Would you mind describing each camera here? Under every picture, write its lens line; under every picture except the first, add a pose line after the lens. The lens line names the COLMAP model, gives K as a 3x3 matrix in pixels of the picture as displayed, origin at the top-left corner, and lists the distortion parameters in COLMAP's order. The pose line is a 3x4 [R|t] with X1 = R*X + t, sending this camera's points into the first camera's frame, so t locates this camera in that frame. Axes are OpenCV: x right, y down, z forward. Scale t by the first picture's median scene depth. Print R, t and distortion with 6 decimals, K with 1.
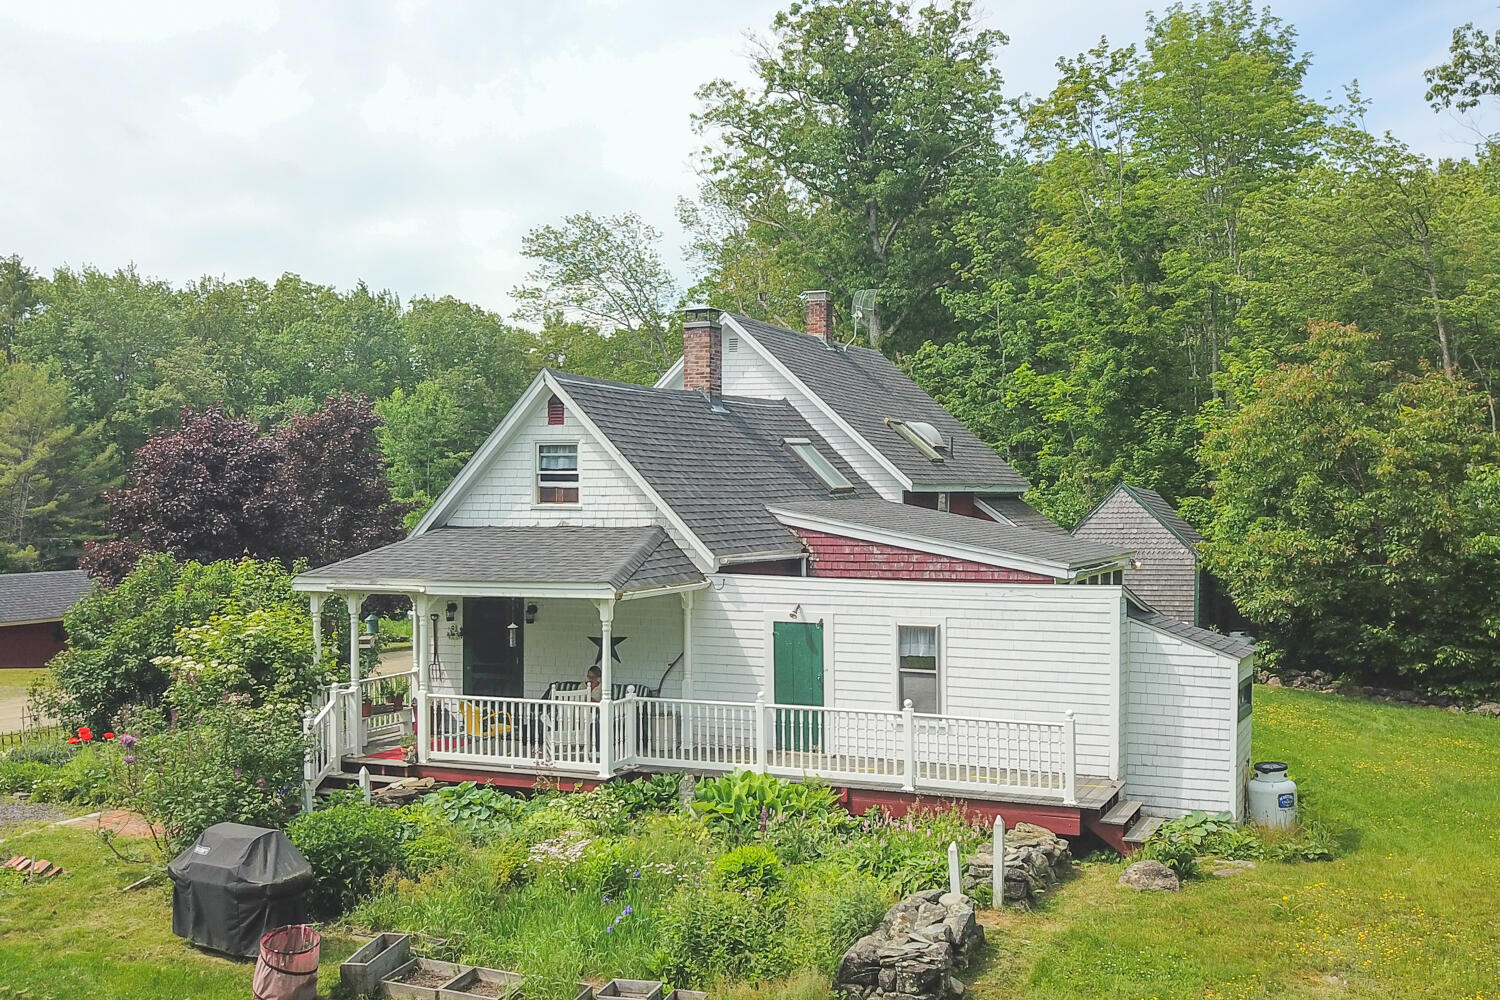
lens RADIAL K [[1359.2, 0, 750.0], [0, 1359.2, 500.0], [0, 0, 1]] dist [0.006759, -0.082517]
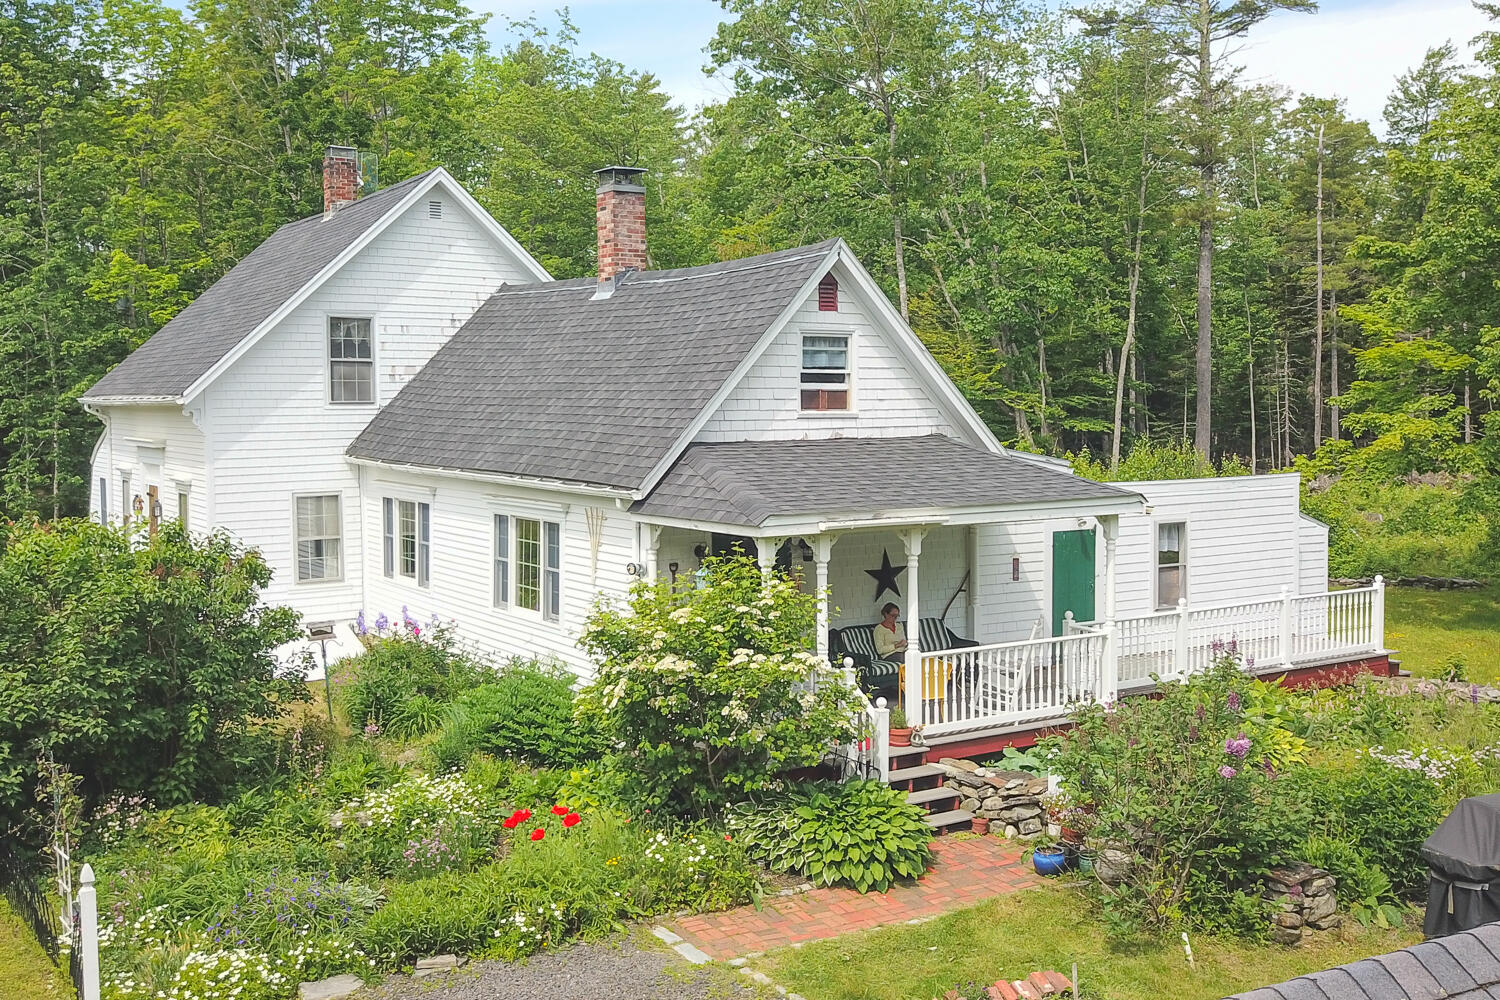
lens RADIAL K [[1359.2, 0, 750.0], [0, 1359.2, 500.0], [0, 0, 1]] dist [0.006759, -0.082517]
pose [[0.590184, -0.052450, 0.805563, -0.818450], [0.014070, 0.998404, 0.054697, 0.011004], [-0.807146, -0.020947, 0.589980, 0.567640]]
